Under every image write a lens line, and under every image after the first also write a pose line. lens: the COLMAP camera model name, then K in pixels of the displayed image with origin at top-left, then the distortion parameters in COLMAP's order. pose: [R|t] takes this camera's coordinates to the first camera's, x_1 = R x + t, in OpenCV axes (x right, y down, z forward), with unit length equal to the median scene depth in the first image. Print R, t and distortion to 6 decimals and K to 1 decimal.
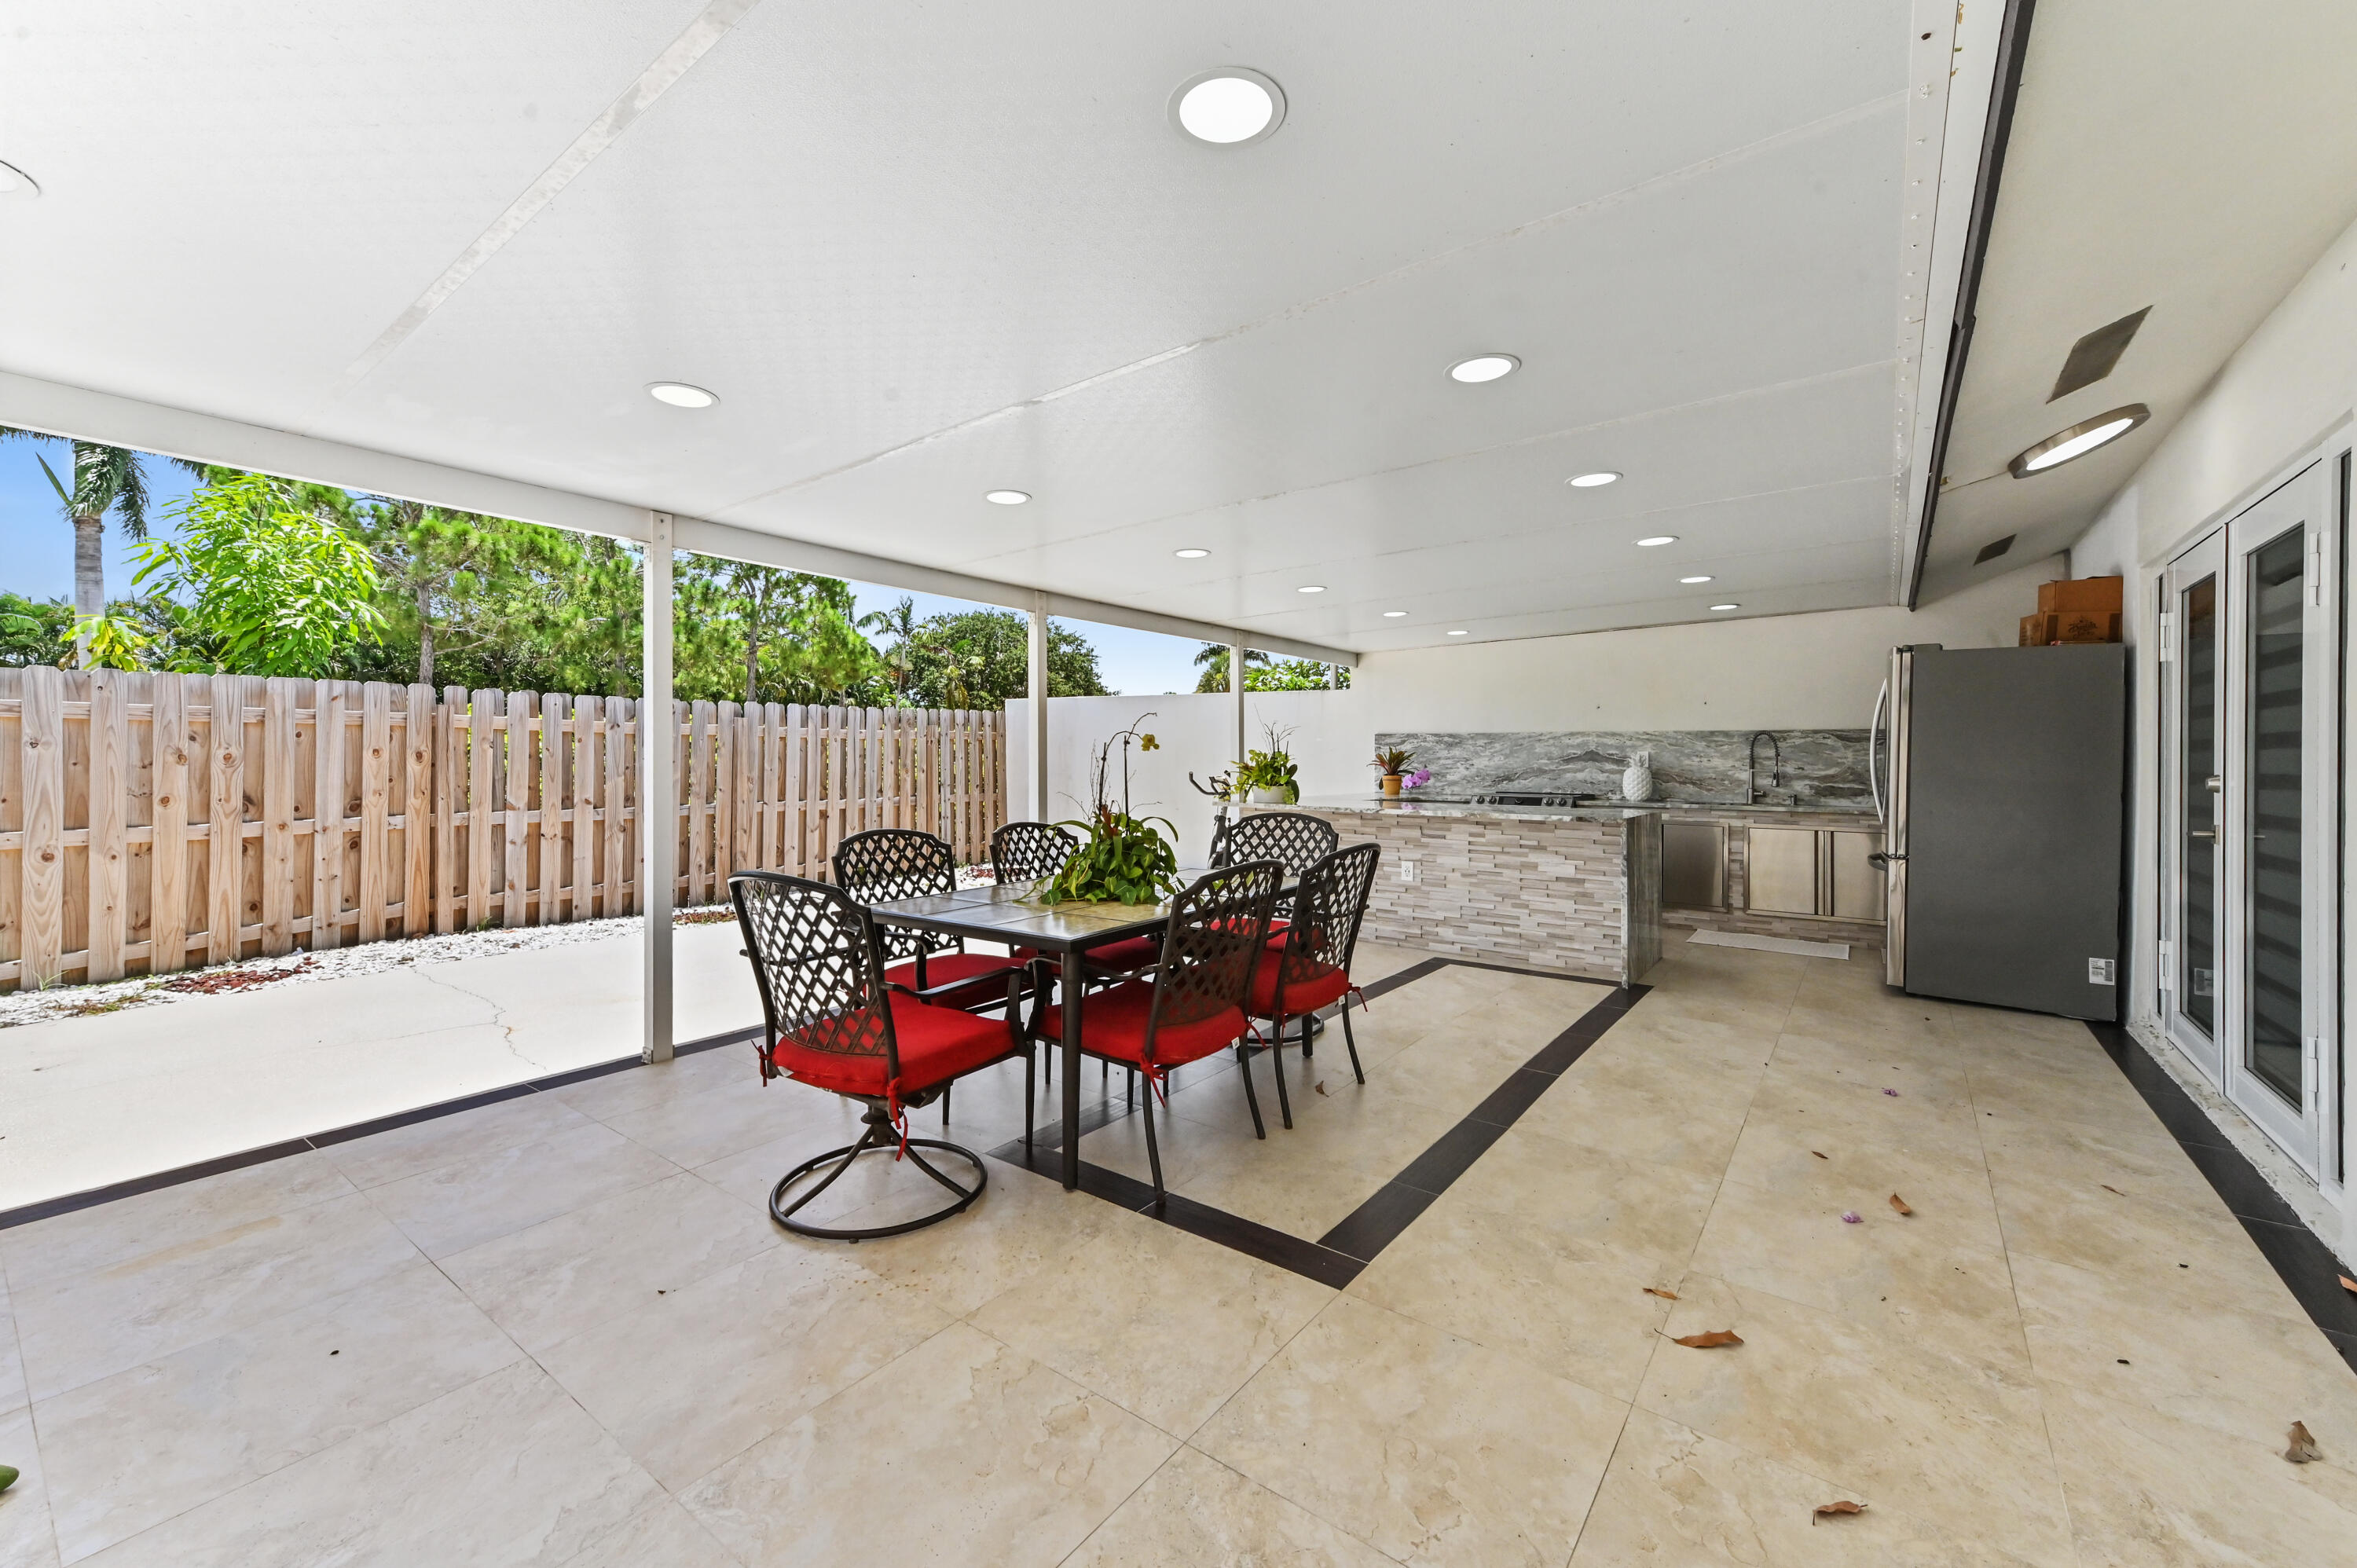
lens RADIAL K [[937.8, 0, 1177.6], [0, 937.8, 766.7], [0, 0, 1]] dist [0.009491, 0.000516]
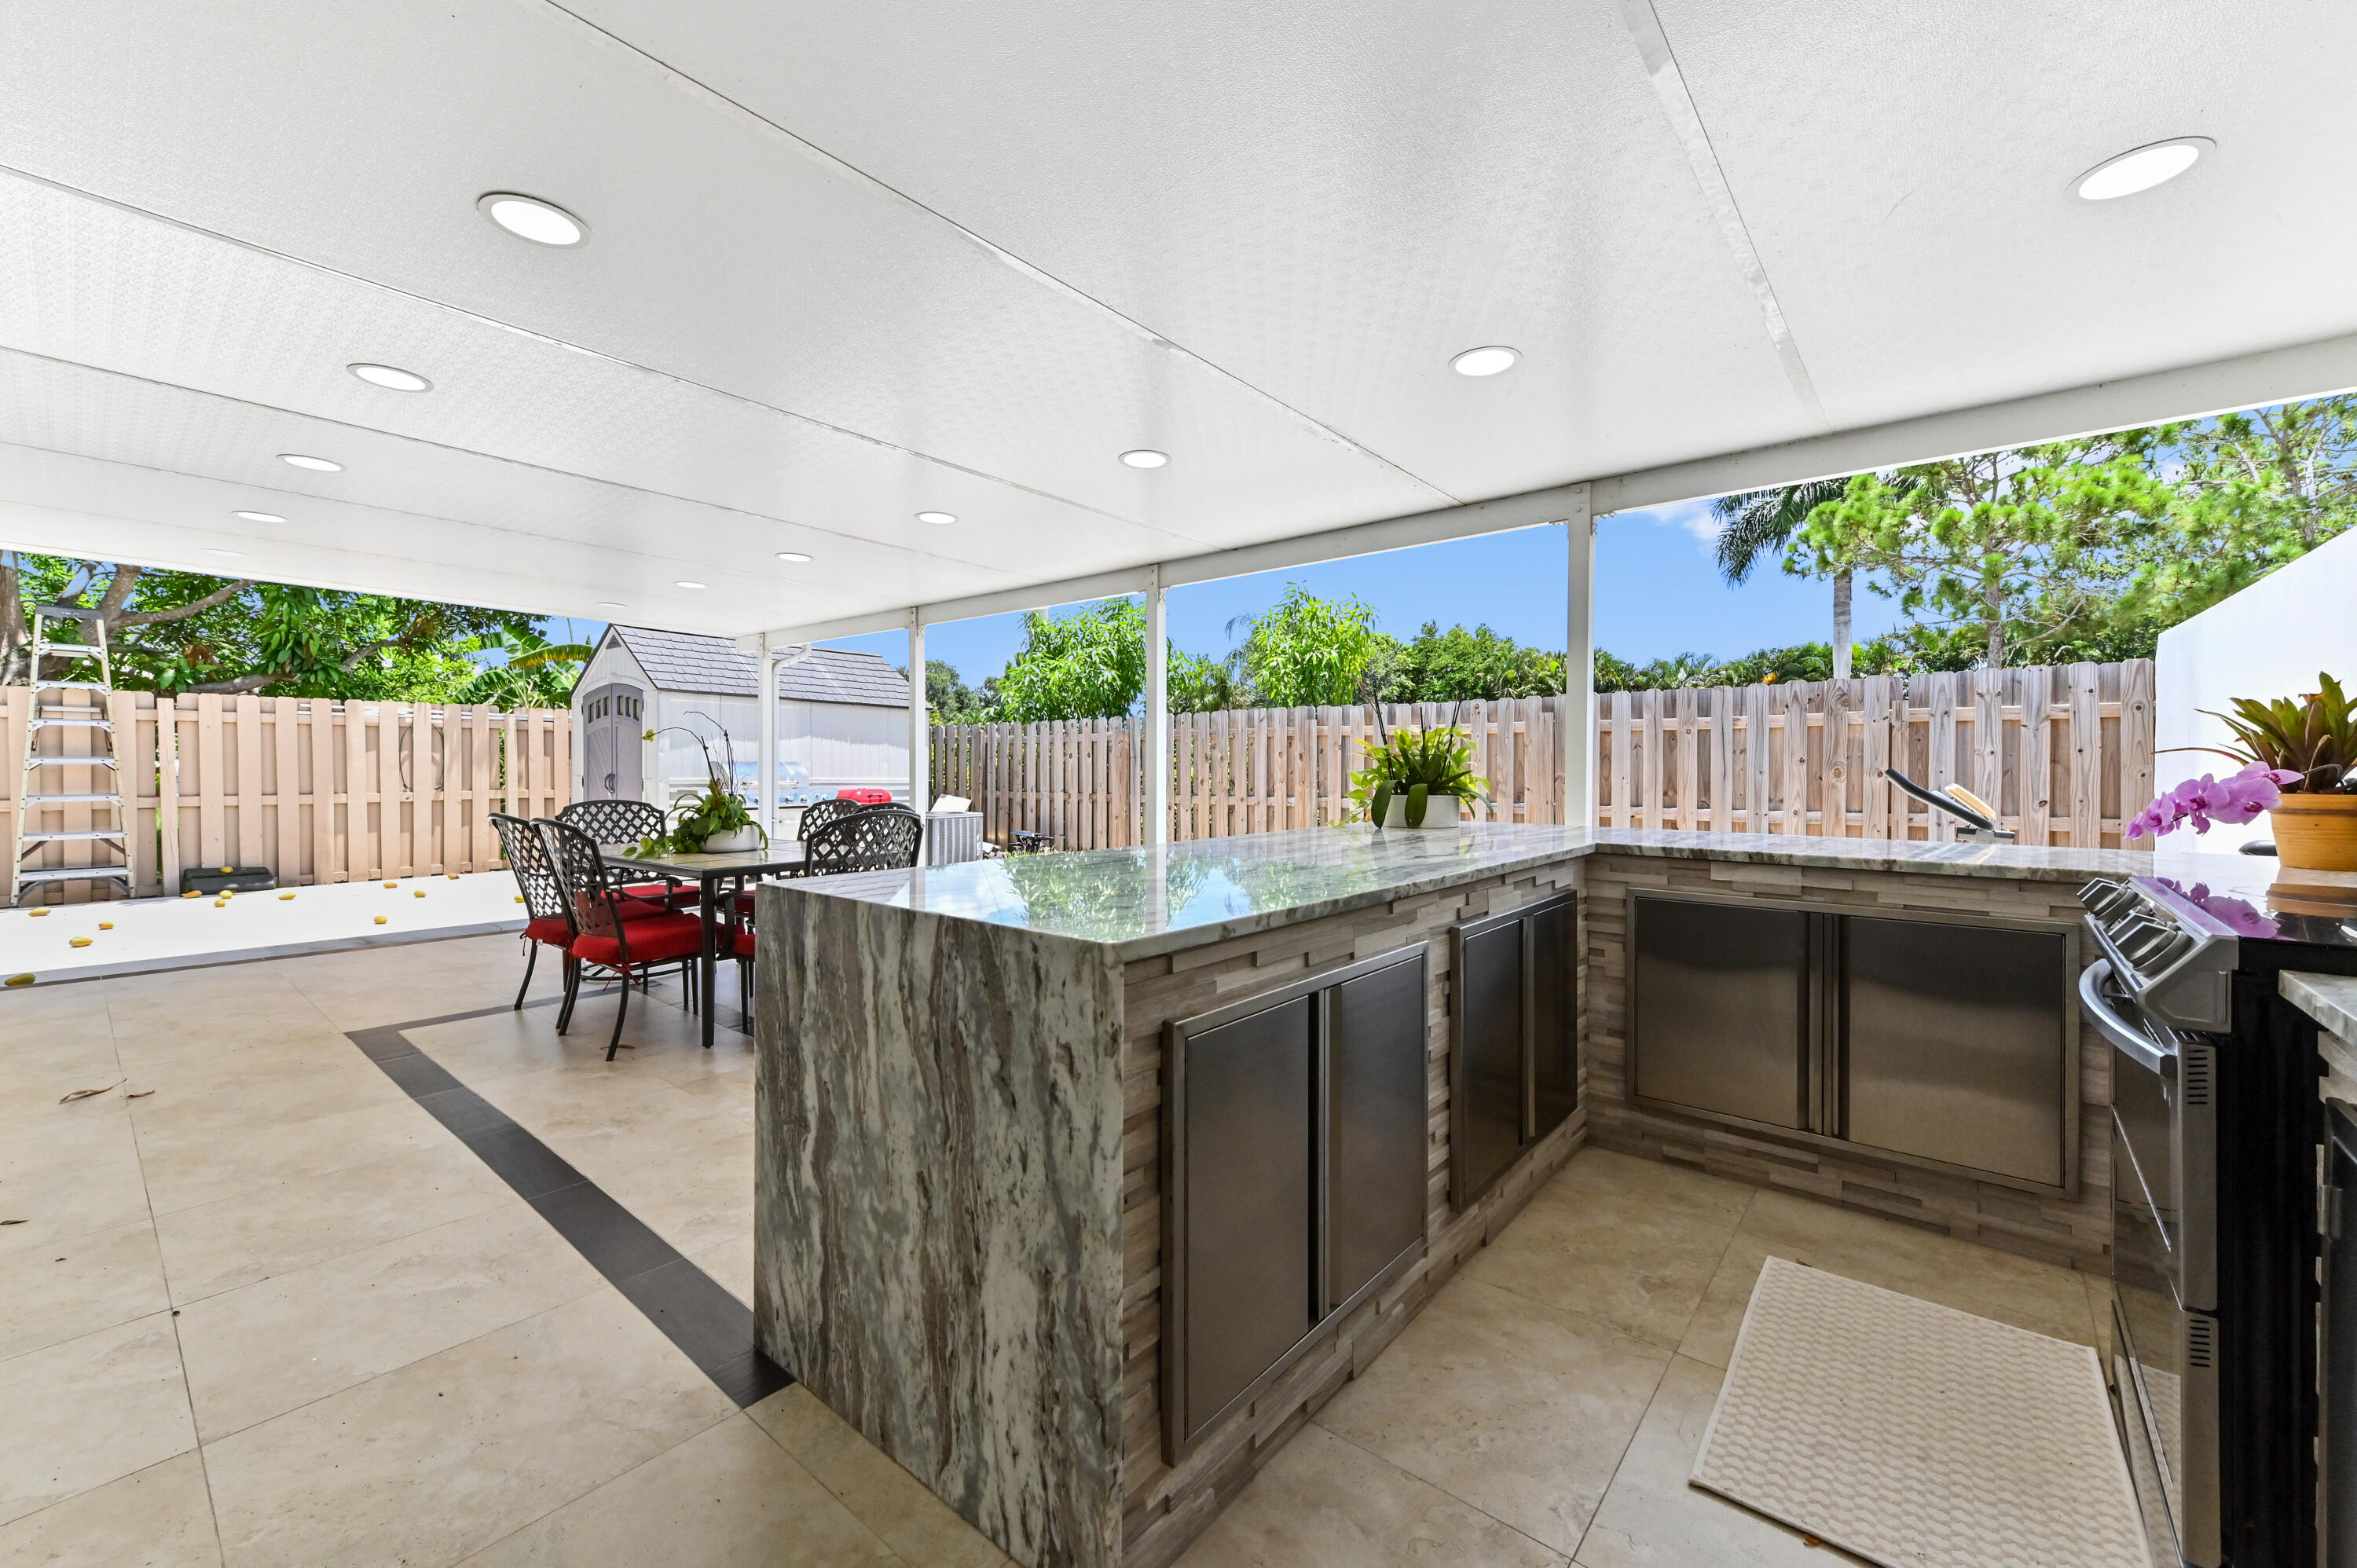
lens RADIAL K [[937.8, 0, 1178.5], [0, 937.8, 775.7], [0, 0, 1]] dist [0.009491, 0.000516]
pose [[-0.053220, 0.007807, -0.998552, 0.591540], [-0.008568, 0.999929, 0.008274, 0.006967], [0.998546, 0.008996, -0.053149, 0.836016]]
